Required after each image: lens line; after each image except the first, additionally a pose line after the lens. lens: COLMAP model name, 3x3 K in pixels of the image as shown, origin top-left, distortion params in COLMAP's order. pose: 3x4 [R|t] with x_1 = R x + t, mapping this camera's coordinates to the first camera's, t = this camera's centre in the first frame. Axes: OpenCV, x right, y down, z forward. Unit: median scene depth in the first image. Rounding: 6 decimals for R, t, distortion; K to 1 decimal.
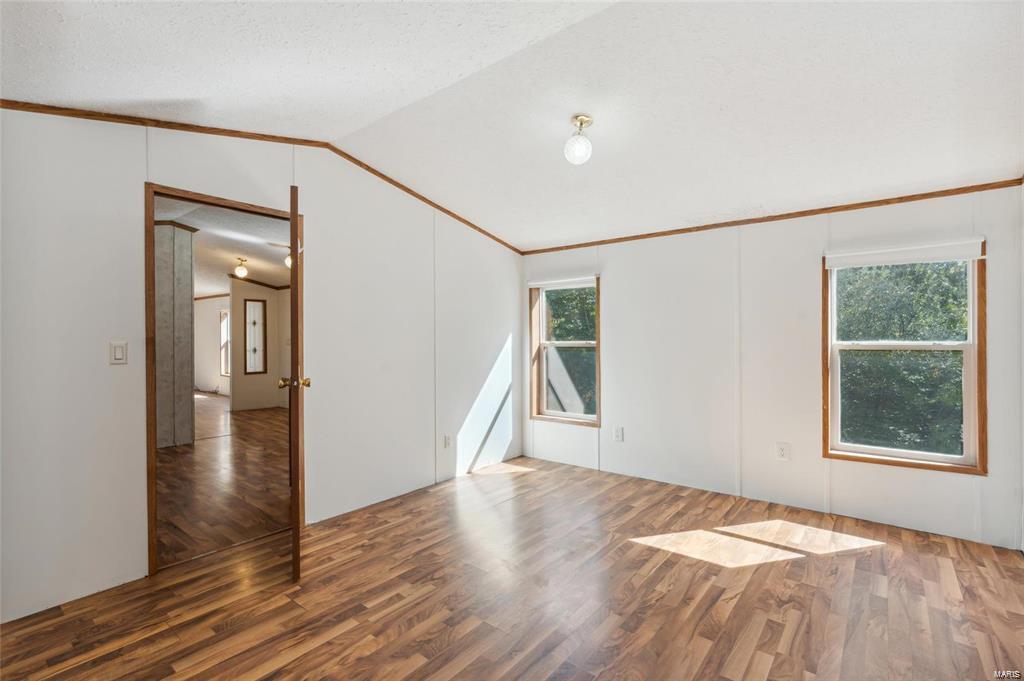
lens RADIAL K [[473.7, 0, 509.0], [0, 473.7, 343.0], [0, 0, 1]] dist [-0.002164, -0.000637]
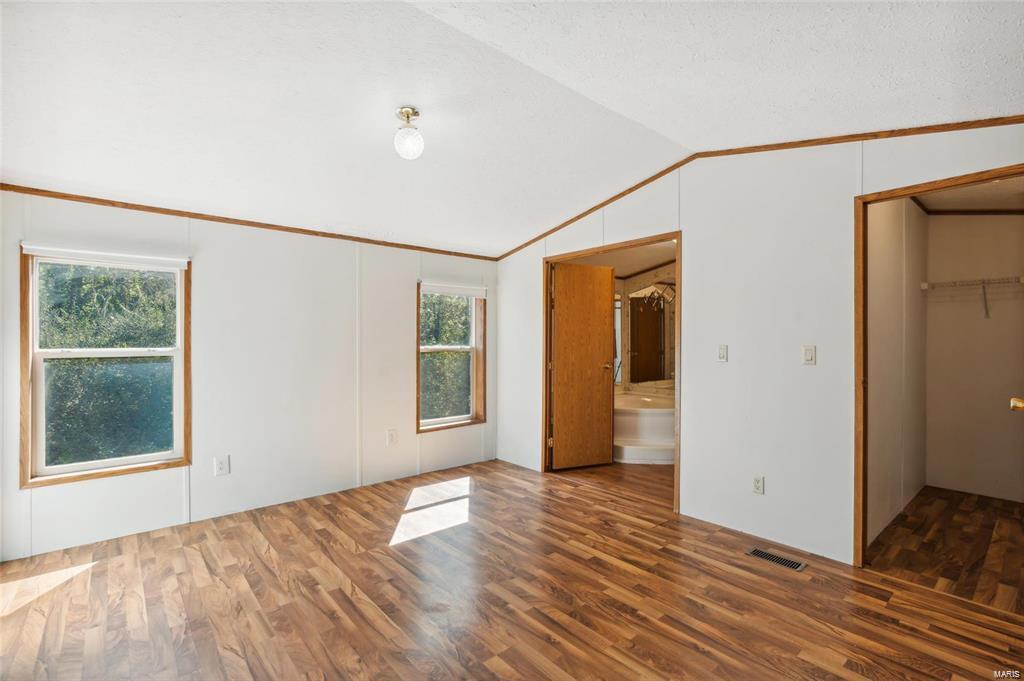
lens RADIAL K [[473.7, 0, 511.4], [0, 473.7, 335.8], [0, 0, 1]] dist [-0.002164, -0.000637]
pose [[0.197508, 0.011767, 0.980231, -0.556966], [0.018638, 0.999702, -0.015756, -0.001353], [-0.980124, 0.021382, 0.197230, 0.463097]]
